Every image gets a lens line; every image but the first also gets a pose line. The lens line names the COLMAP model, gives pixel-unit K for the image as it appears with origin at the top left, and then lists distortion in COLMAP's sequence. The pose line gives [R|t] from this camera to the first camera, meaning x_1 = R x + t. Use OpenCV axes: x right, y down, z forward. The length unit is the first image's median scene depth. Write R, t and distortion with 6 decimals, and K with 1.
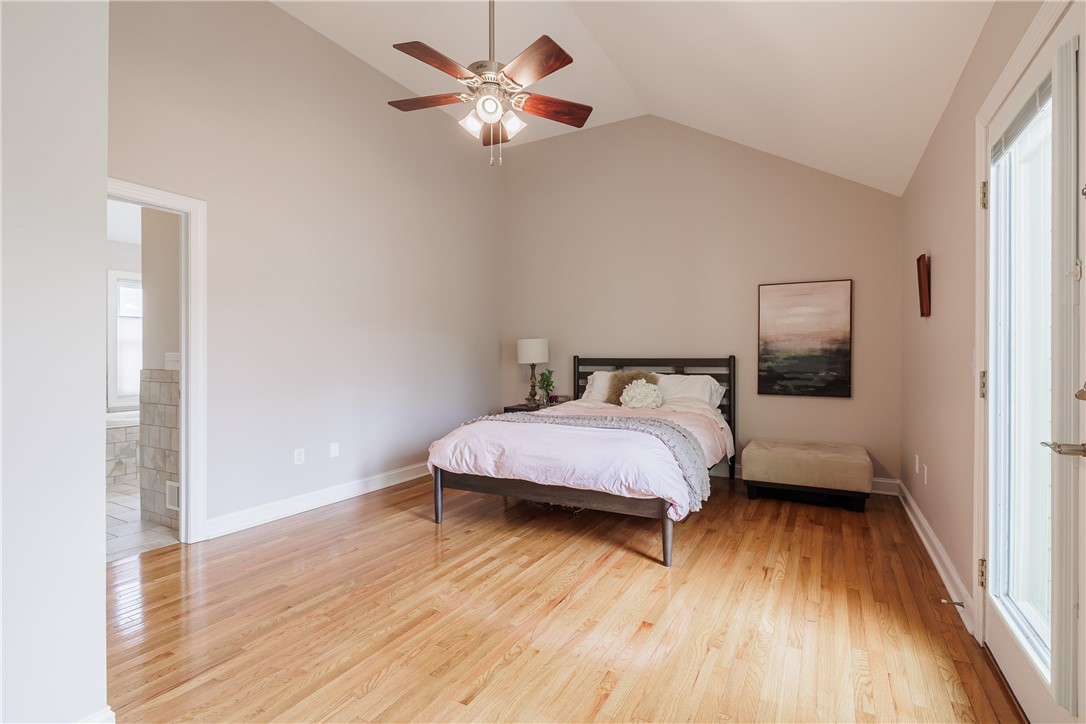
lens RADIAL K [[460.7, 0, 592.9], [0, 460.7, 363.6], [0, 0, 1]] dist [0.012382, 0.000139]
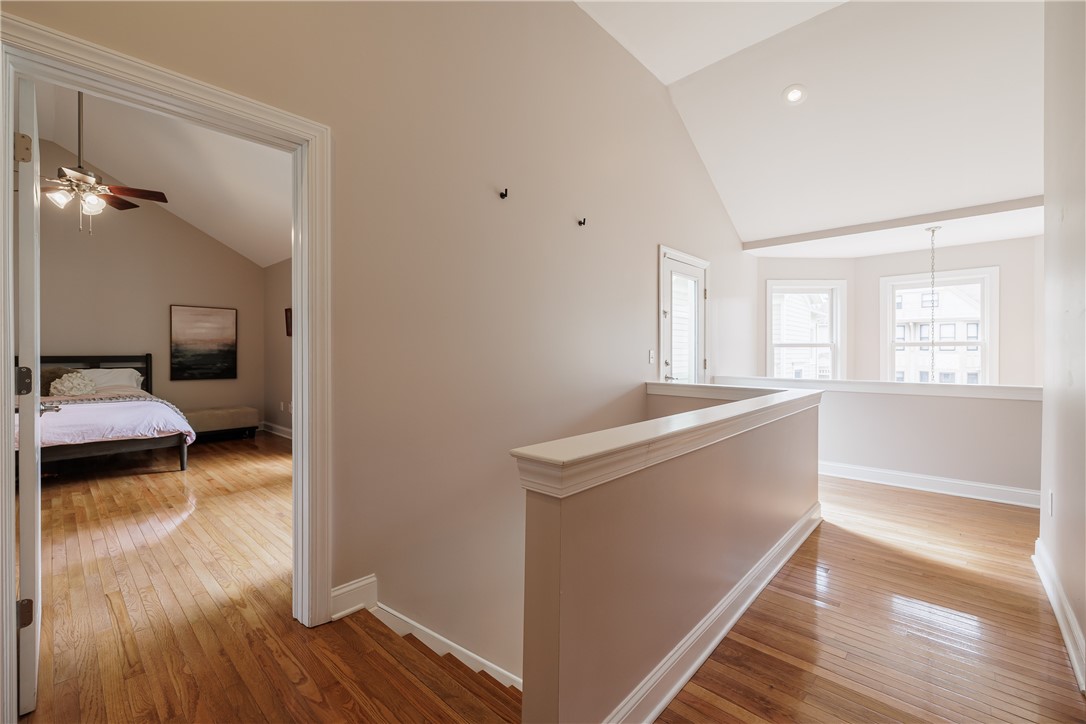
lens RADIAL K [[460.7, 0, 544.7], [0, 460.7, 358.7], [0, 0, 1]] dist [0.012382, 0.000139]
pose [[0.261715, -0.009090, 0.965102, -0.765722], [0.015564, 0.999865, 0.005196, 0.009742], [-0.965020, 0.013661, 0.261822, -0.527878]]
